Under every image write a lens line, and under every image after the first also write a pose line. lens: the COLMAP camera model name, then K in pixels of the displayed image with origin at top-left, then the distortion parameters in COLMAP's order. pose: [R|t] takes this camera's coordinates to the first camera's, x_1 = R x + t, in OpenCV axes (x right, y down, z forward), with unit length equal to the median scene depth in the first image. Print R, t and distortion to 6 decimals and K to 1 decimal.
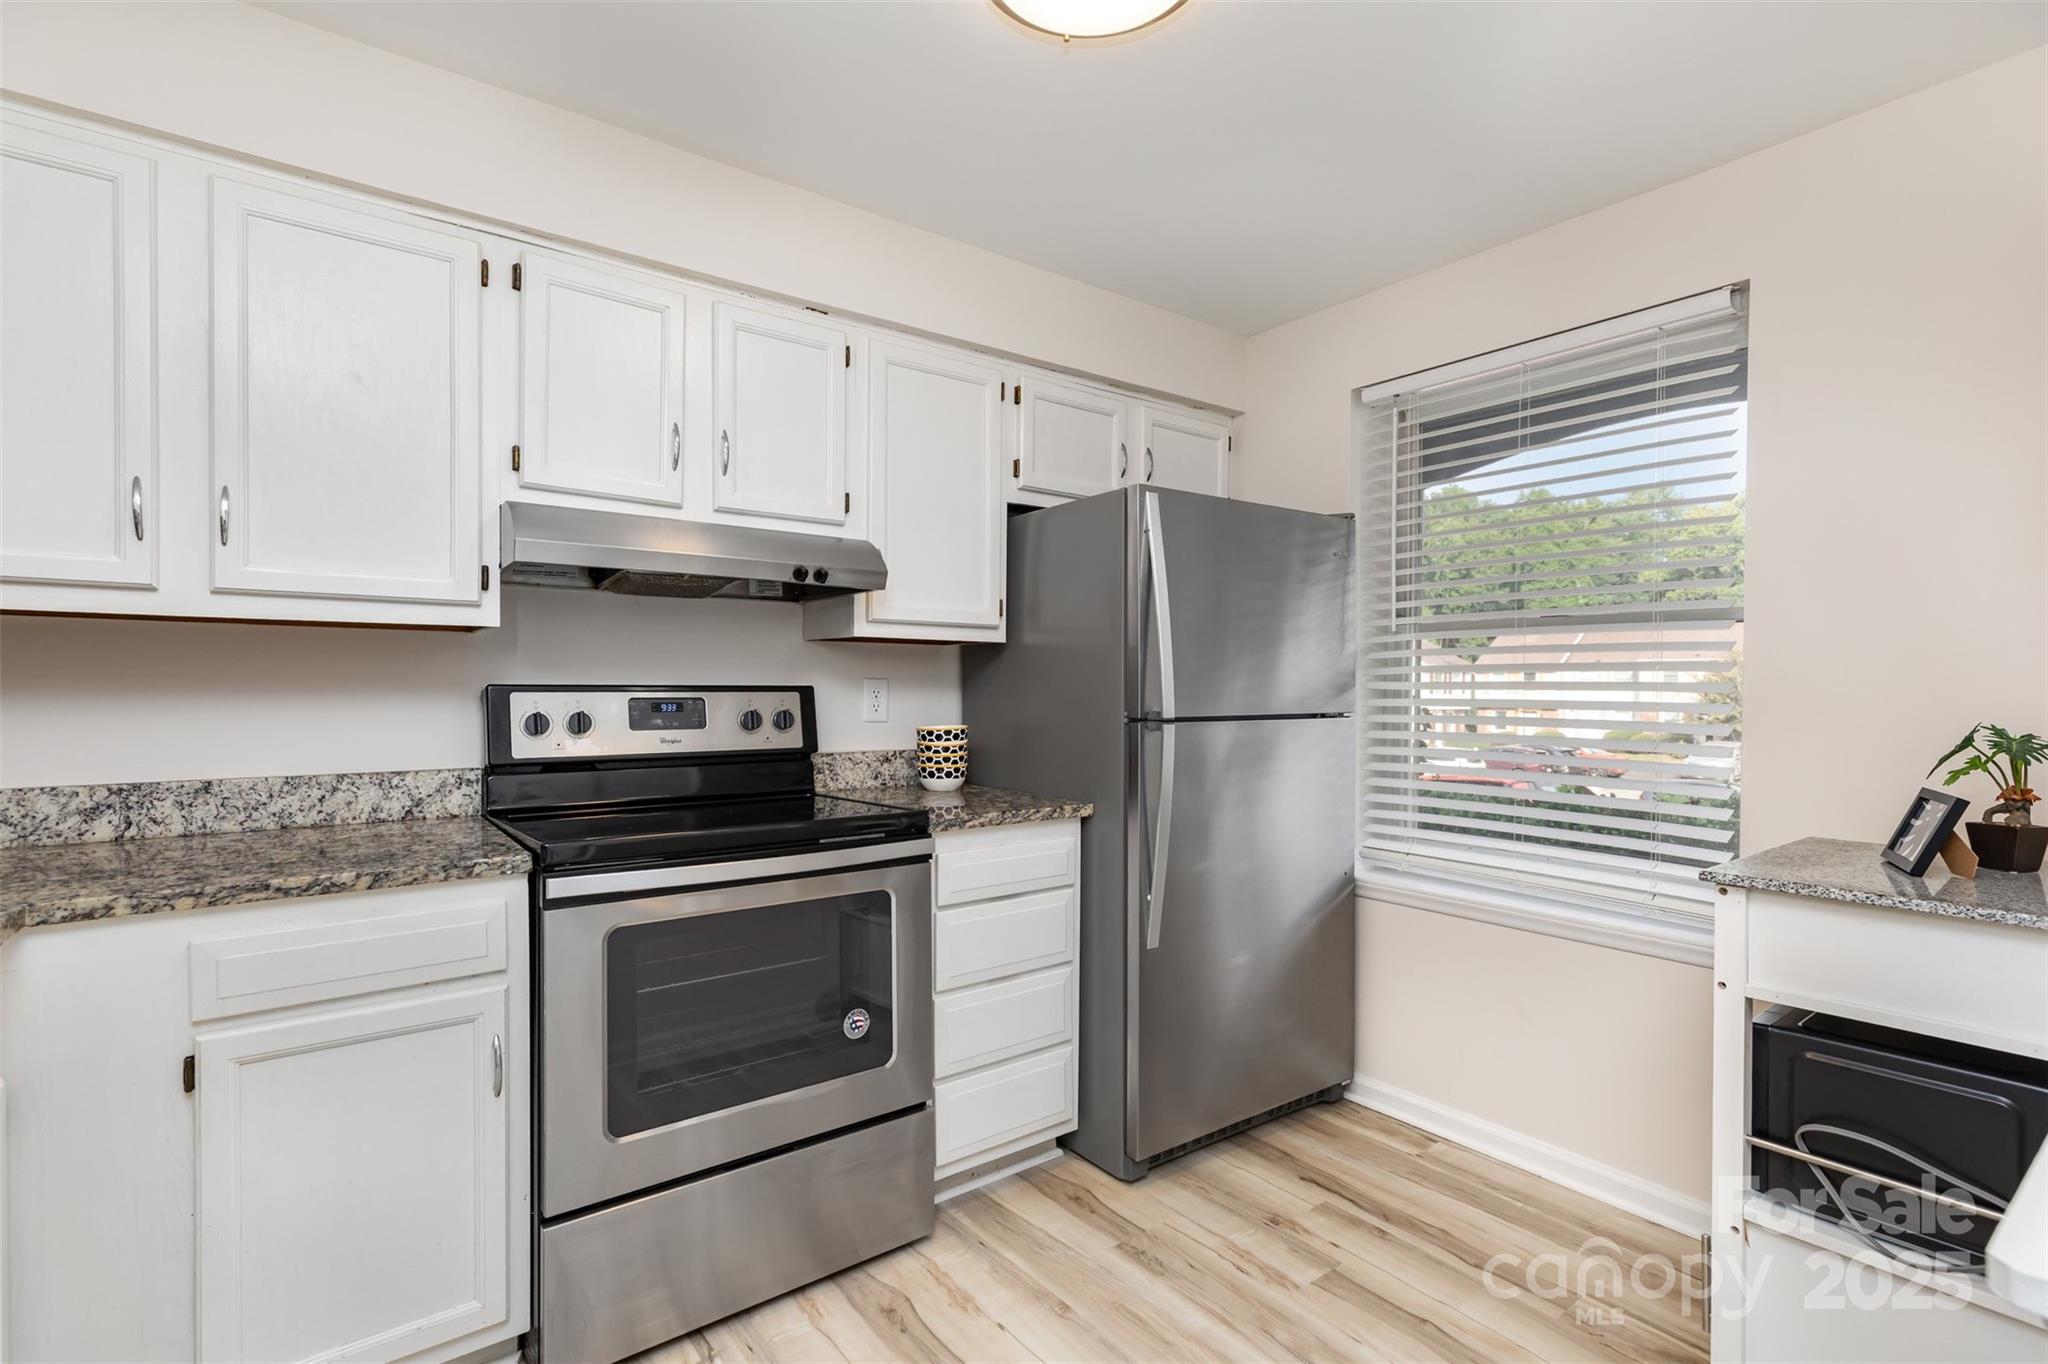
lens RADIAL K [[944.1, 0, 1024.0], [0, 944.1, 682.0], [0, 0, 1]] dist [0.000080, 0.000061]
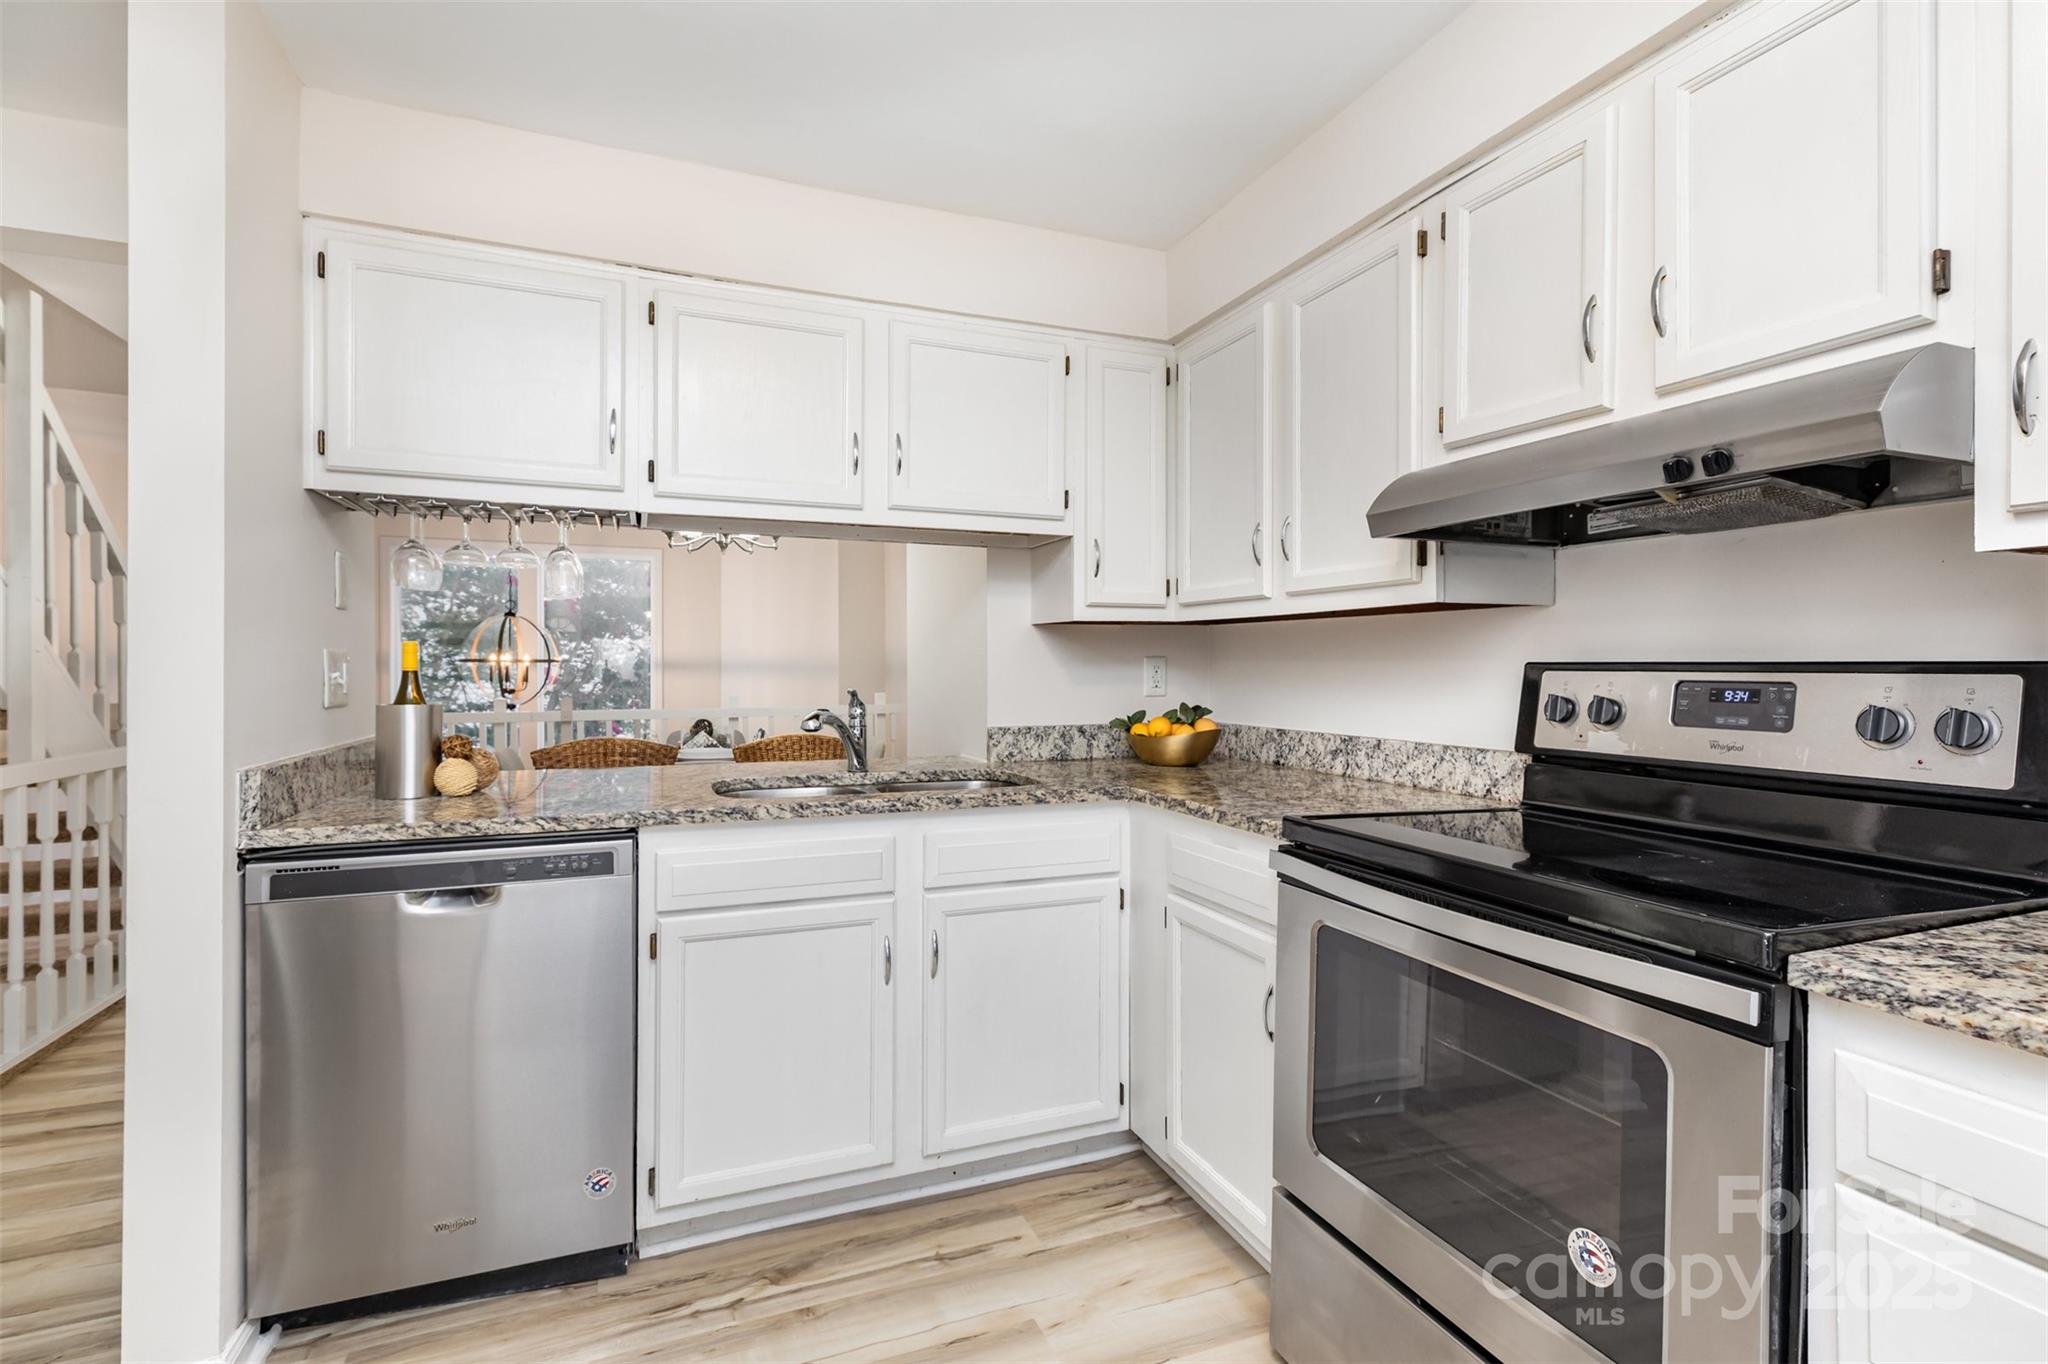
lens RADIAL K [[960.8, 0, 1023.3], [0, 960.8, 654.0], [0, 0, 1]] dist [0.000388, 0.000154]
pose [[-0.261693, -0.014970, -0.965035, 0.463159], [-0.000073, 0.999880, -0.015491, 0.009308], [0.965151, -0.003984, -0.261663, 0.803193]]
